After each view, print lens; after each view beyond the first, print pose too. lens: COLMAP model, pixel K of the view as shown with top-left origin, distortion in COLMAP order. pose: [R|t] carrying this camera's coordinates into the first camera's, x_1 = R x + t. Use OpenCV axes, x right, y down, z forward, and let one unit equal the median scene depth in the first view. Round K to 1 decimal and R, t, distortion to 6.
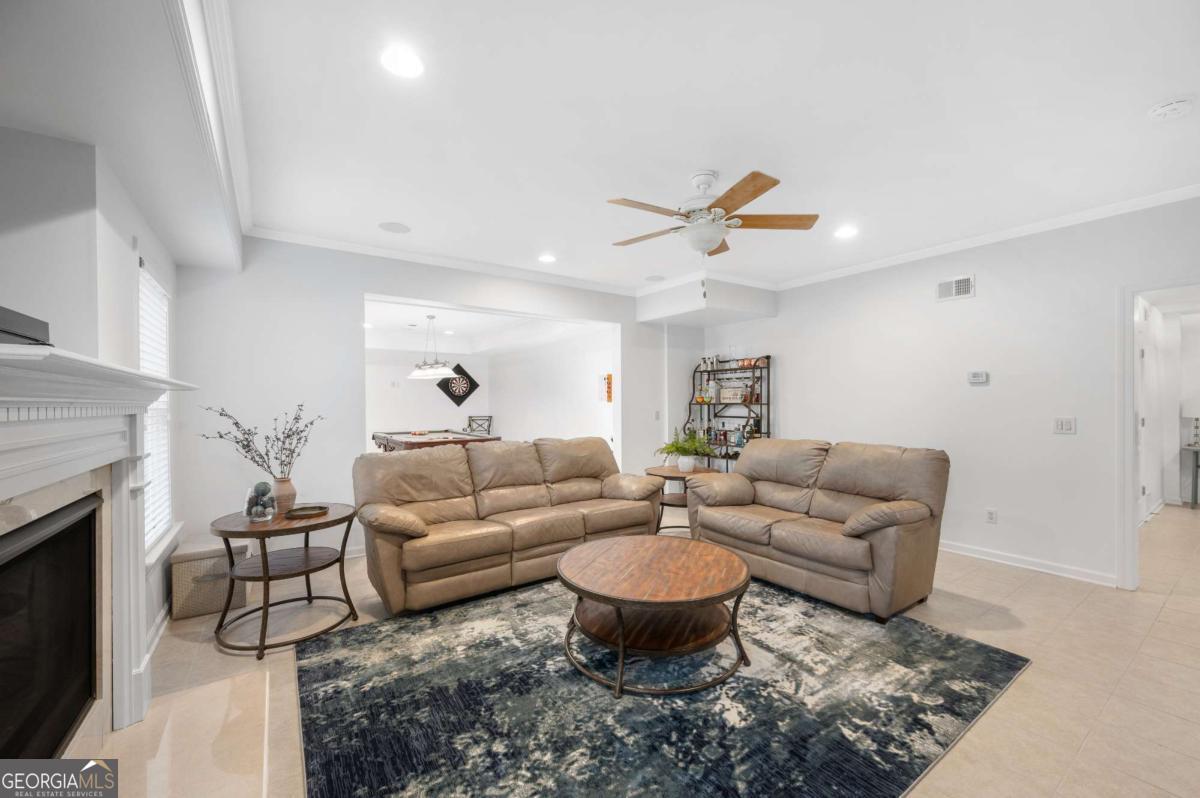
lens RADIAL K [[472.6, 0, 603.1], [0, 472.6, 399.7], [0, 0, 1]] dist [-0.001089, 0.000229]
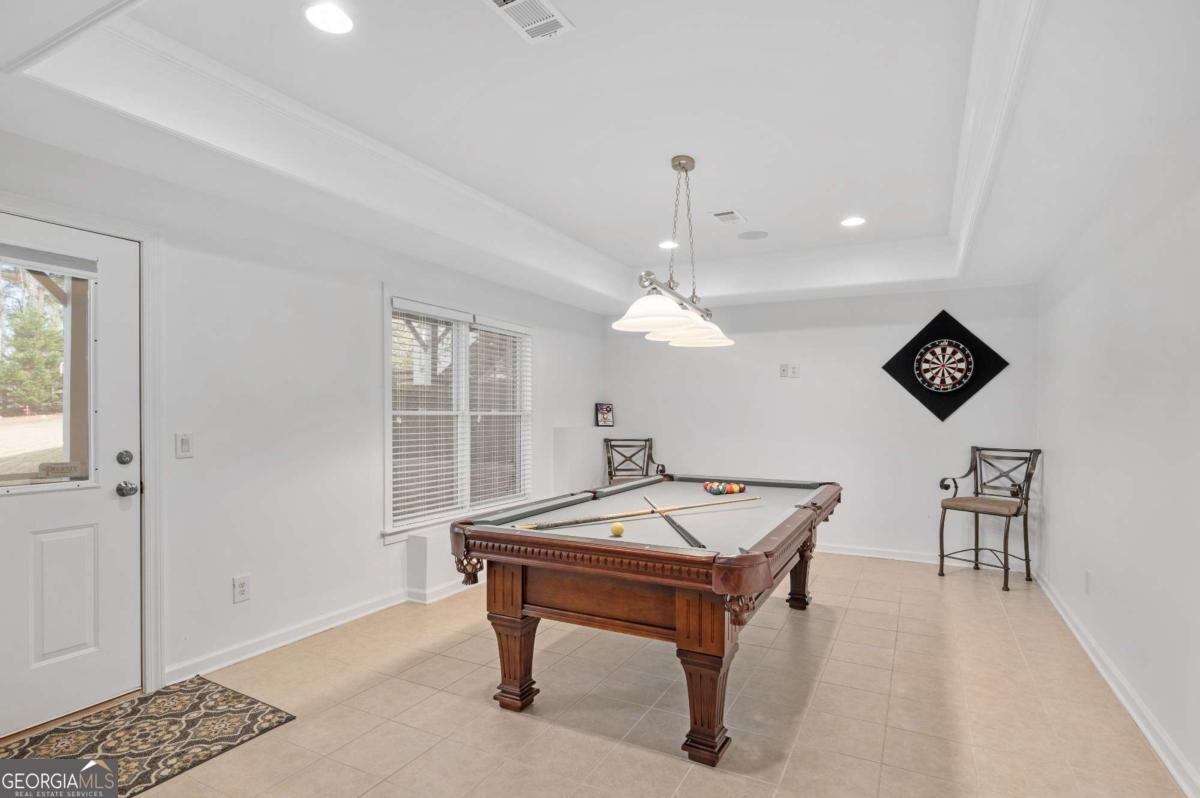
lens RADIAL K [[603.1, 0, 601.9], [0, 603.1, 404.7], [0, 0, 1]] dist [-0.000851, -0.000077]
pose [[0.465738, -0.005988, -0.884902, 0.003144], [-0.000064, 0.999977, -0.006800, 0.022732], [0.884923, 0.003223, 0.465727, 2.443492]]
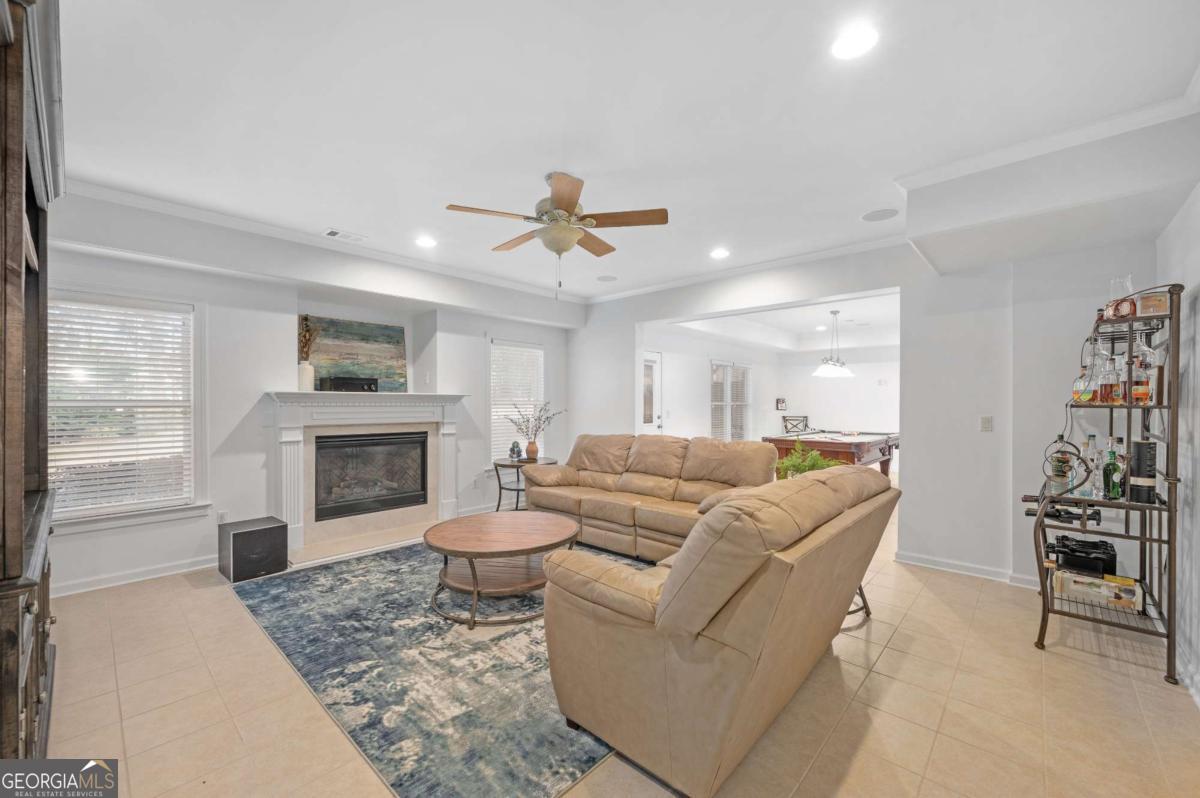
lens RADIAL K [[472.6, 0, 603.1], [0, 472.6, 399.7], [0, 0, 1]] dist [-0.001089, 0.000229]
pose [[0.225185, -0.002420, -0.974313, 1.528397], [0.004270, 0.999990, -0.001497, 0.005619], [0.974307, -0.003823, 0.225193, 1.076070]]
